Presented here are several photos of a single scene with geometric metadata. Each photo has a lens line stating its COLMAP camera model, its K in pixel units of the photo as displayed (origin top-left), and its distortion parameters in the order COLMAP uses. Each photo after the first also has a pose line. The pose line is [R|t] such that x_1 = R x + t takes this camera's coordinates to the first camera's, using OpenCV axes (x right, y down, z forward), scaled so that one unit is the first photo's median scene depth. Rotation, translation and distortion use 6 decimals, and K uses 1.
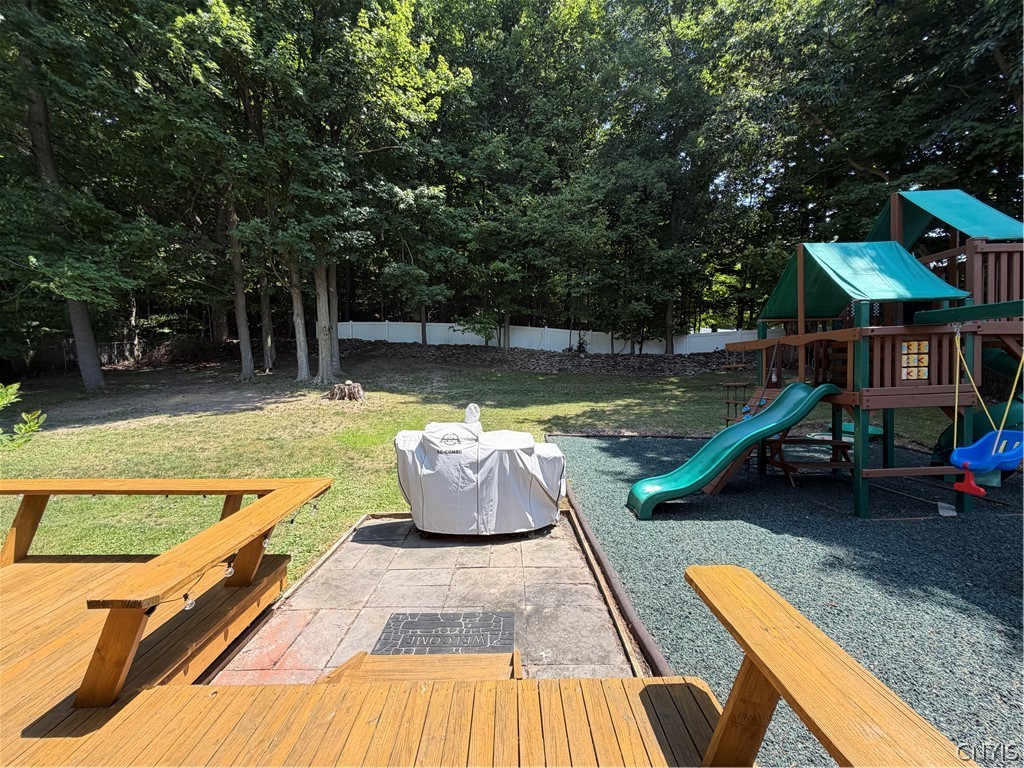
lens RADIAL K [[456.0, 0, 512.0], [0, 456.0, 384.0], [0, 0, 1]] dist [0.000300, -0.000077]
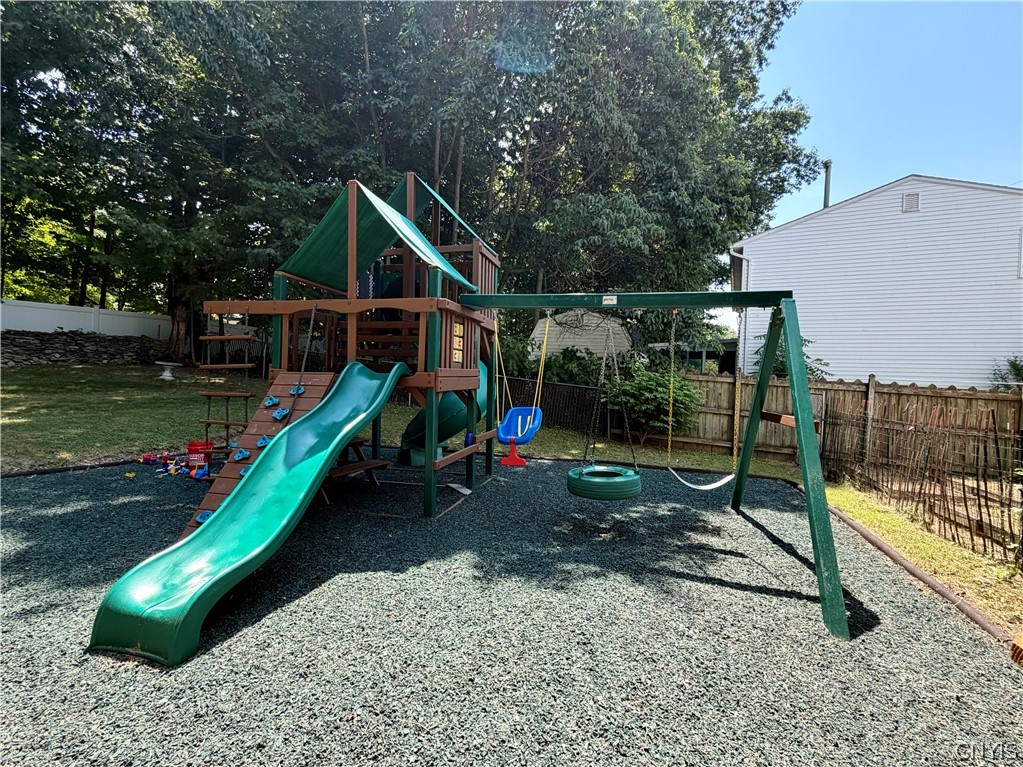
lens RADIAL K [[455.6, 0, 511.5], [0, 455.6, 383.5], [0, 0, 1]] dist [0.000300, -0.000077]
pose [[0.247384, 0.026981, 0.968542, -0.040465], [0.006761, 0.999540, -0.029571, 0.063521], [-0.968894, 0.013864, 0.247088, 0.616141]]
